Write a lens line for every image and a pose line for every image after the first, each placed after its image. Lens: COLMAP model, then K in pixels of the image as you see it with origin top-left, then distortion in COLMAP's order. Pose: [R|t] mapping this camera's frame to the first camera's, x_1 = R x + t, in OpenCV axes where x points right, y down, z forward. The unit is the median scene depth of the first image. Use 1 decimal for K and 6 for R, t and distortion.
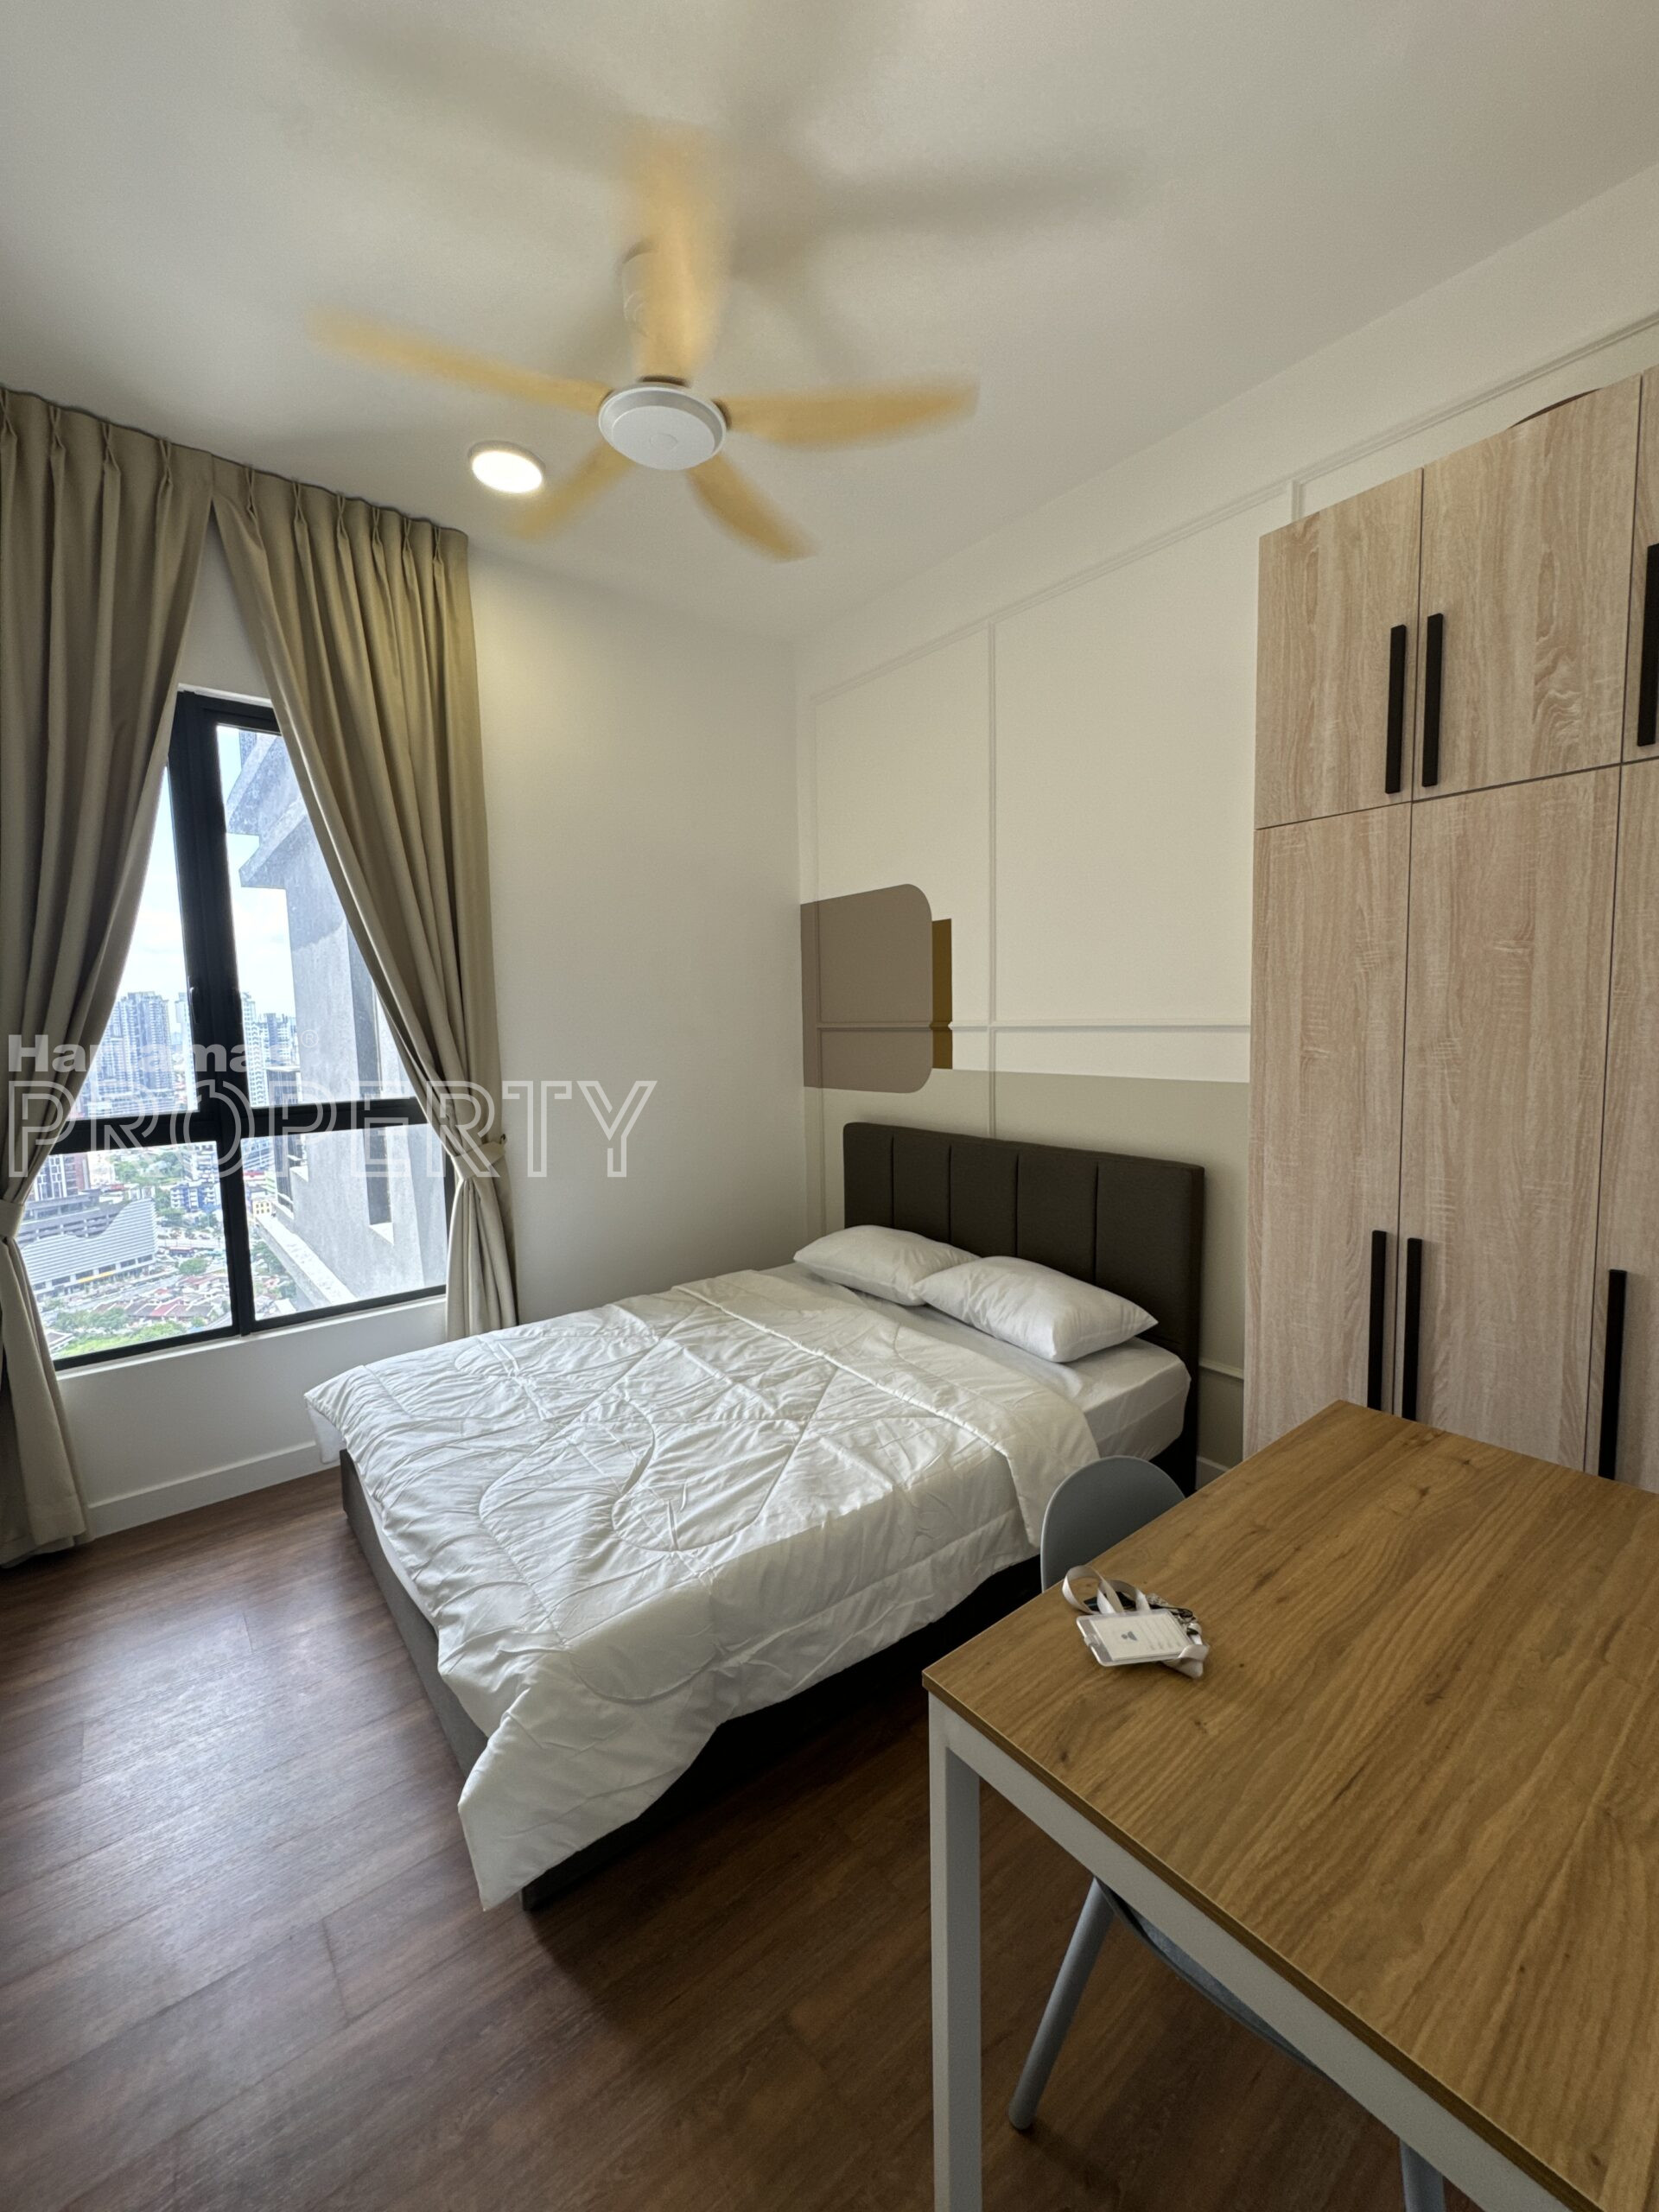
lens RADIAL K [[881.2, 0, 833.8], [0, 881.2, 1108.3], [0, 0, 1]] dist [-0.000200, -0.000140]
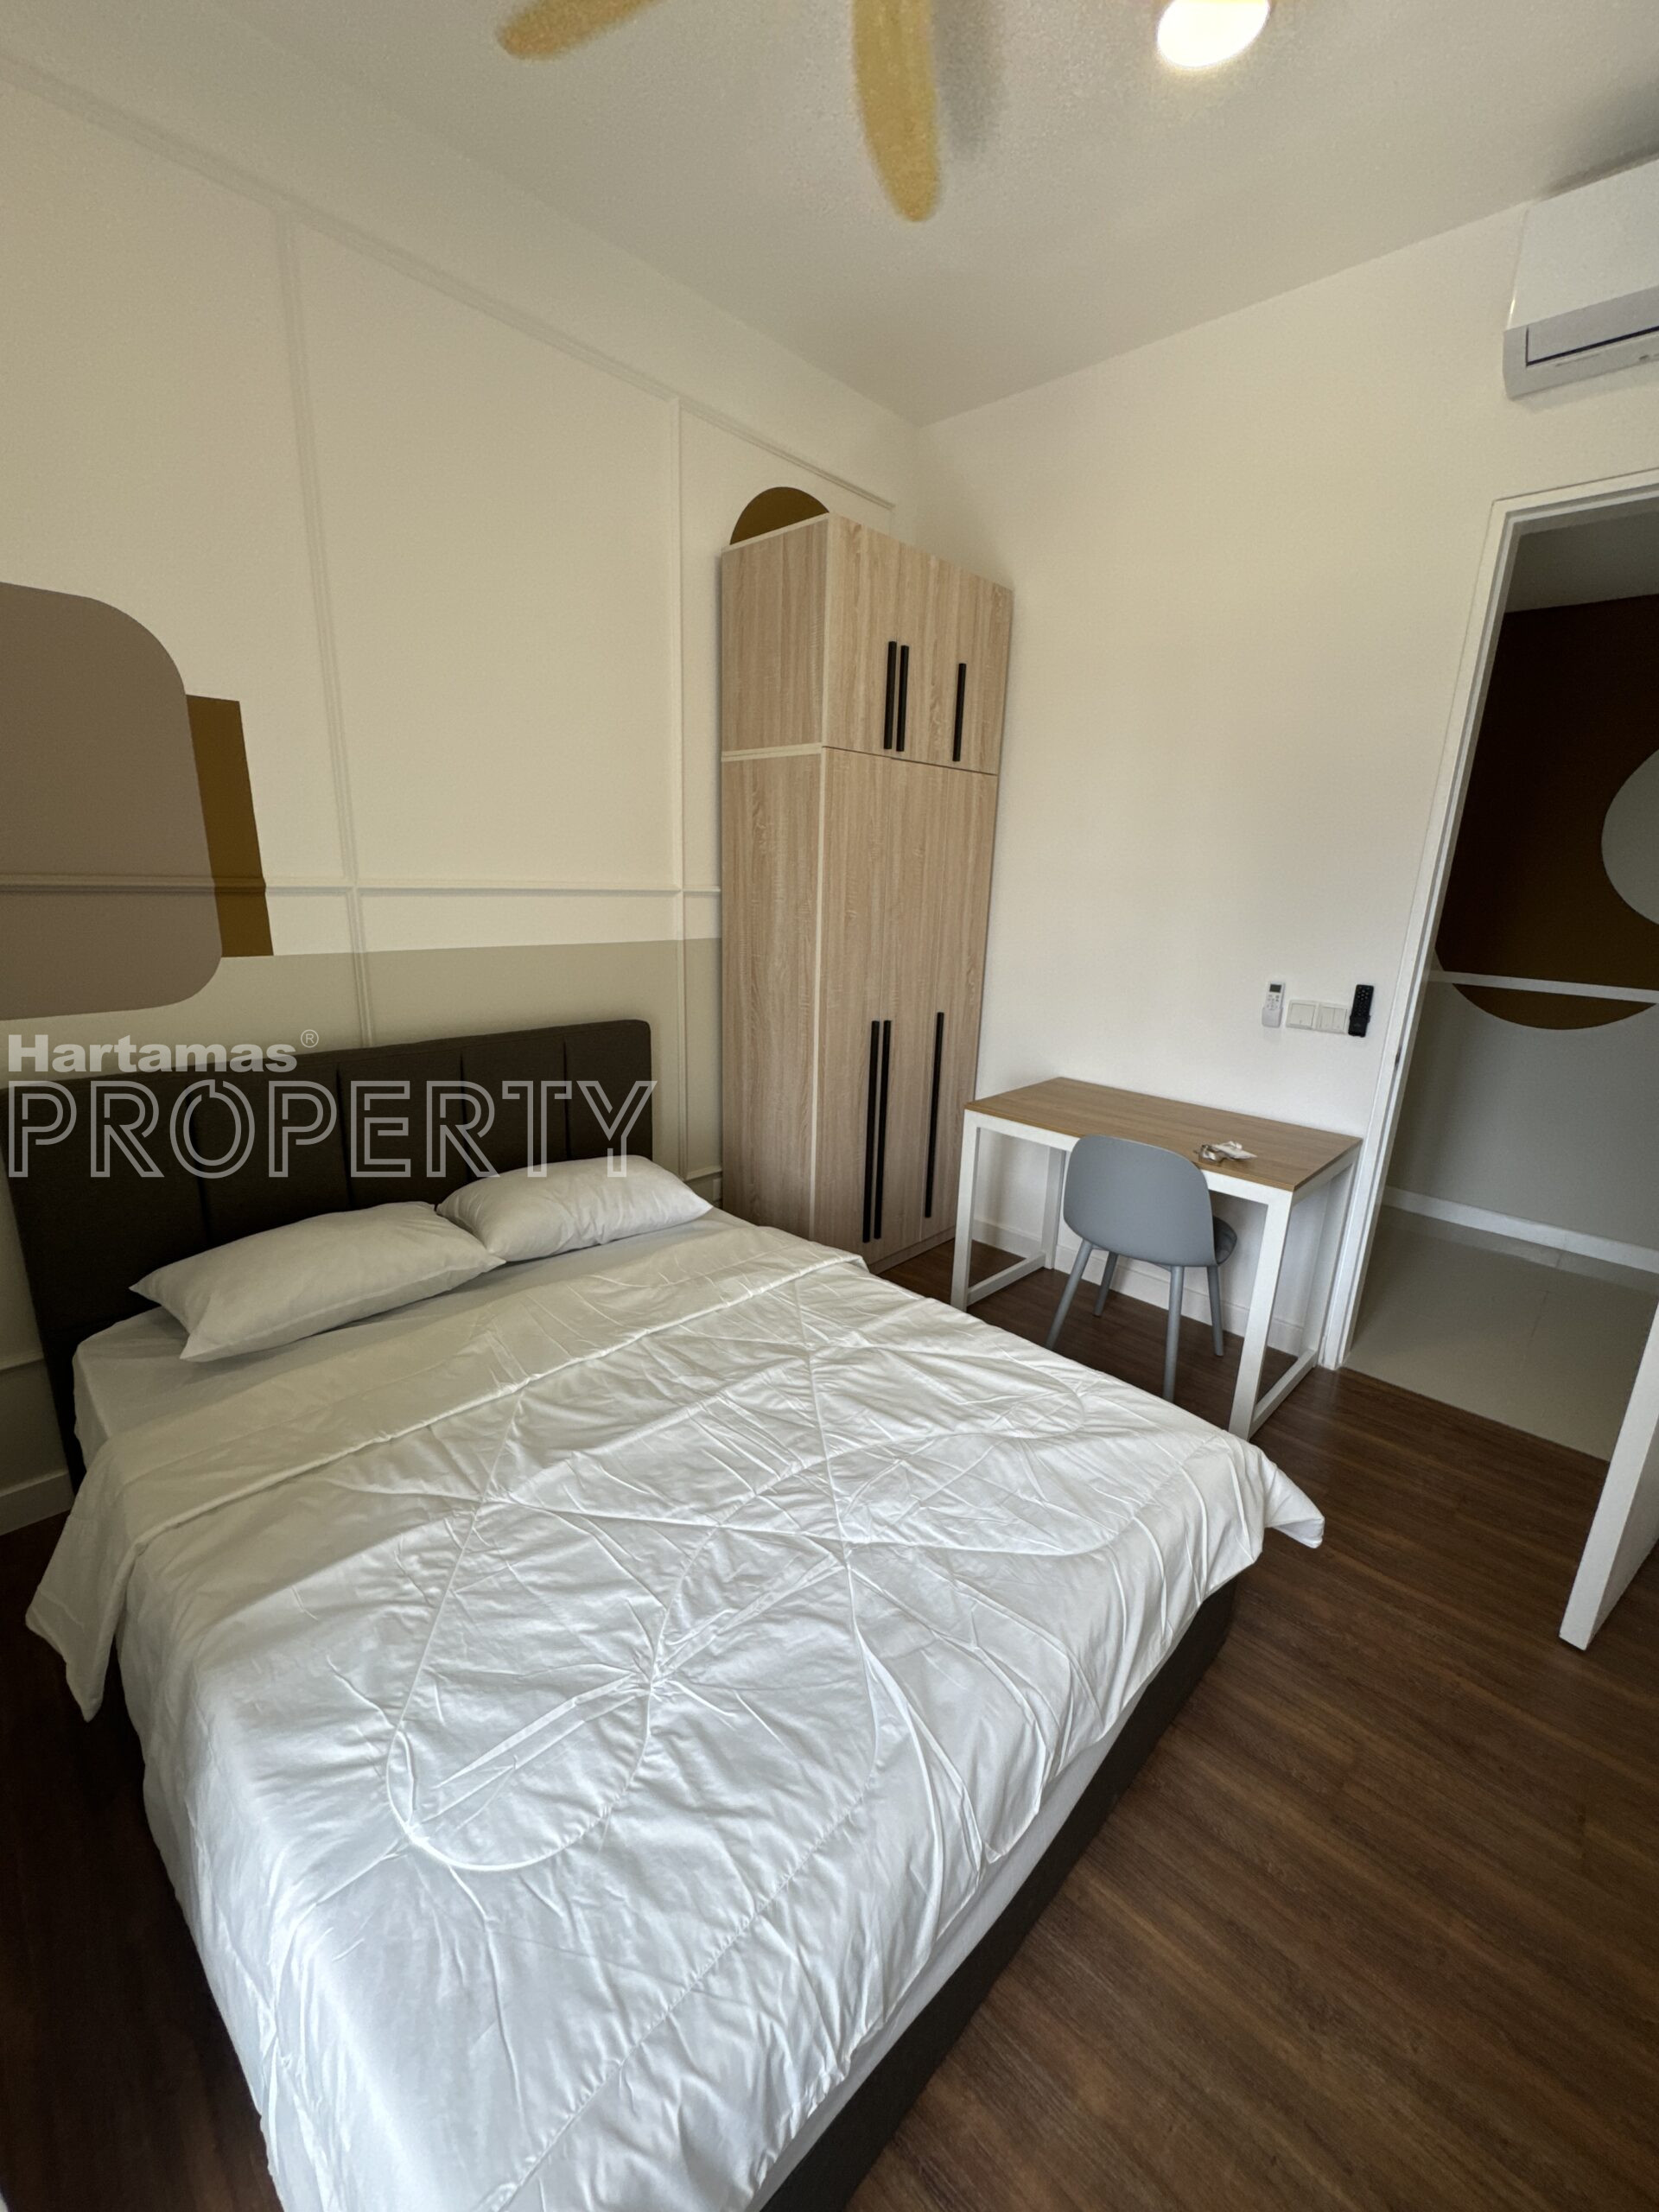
lens RADIAL K [[881.2, 0, 833.8], [0, 881.2, 1108.3], [0, 0, 1]] dist [-0.000200, -0.000140]
pose [[-0.124240, -0.244686, 0.961610, -0.814622], [0.068706, 0.964671, 0.254342, -0.105441], [-0.989871, 0.097667, -0.103039, 1.007777]]
